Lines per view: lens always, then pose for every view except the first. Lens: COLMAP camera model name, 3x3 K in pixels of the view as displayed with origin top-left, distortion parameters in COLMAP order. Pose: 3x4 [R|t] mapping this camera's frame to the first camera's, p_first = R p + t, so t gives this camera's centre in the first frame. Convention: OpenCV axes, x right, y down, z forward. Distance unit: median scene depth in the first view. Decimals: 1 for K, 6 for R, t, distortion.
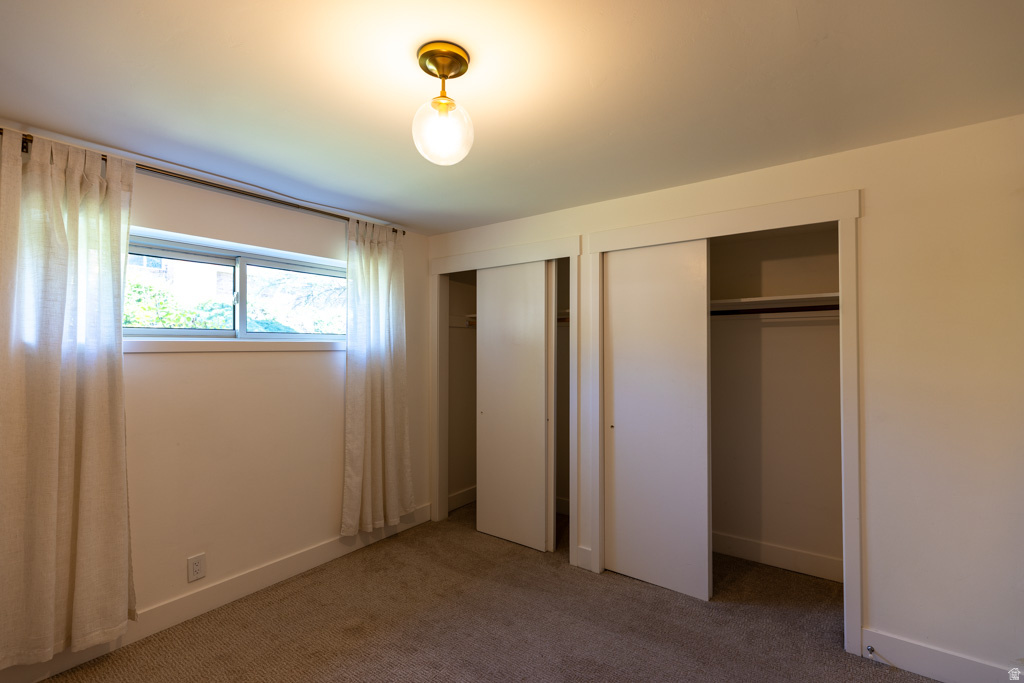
lens RADIAL K [[458.7, 0, 514.0], [0, 458.7, 342.5], [0, 0, 1]] dist [0.005991, -0.000207]
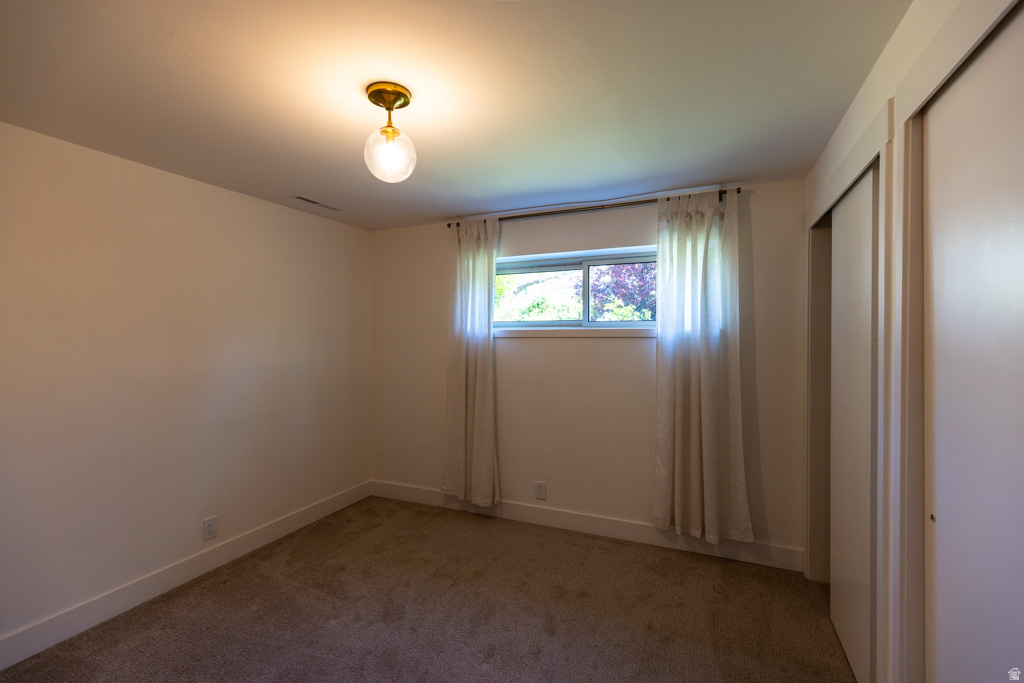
lens RADIAL K [[458.7, 0, 511.2], [0, 458.7, 342.0], [0, 0, 1]] dist [0.005991, -0.000207]
pose [[0.211593, 0.016274, -0.977222, 0.550310], [0.011342, 0.999753, 0.019105, 0.005940], [0.977292, -0.015126, 0.211356, 0.525410]]
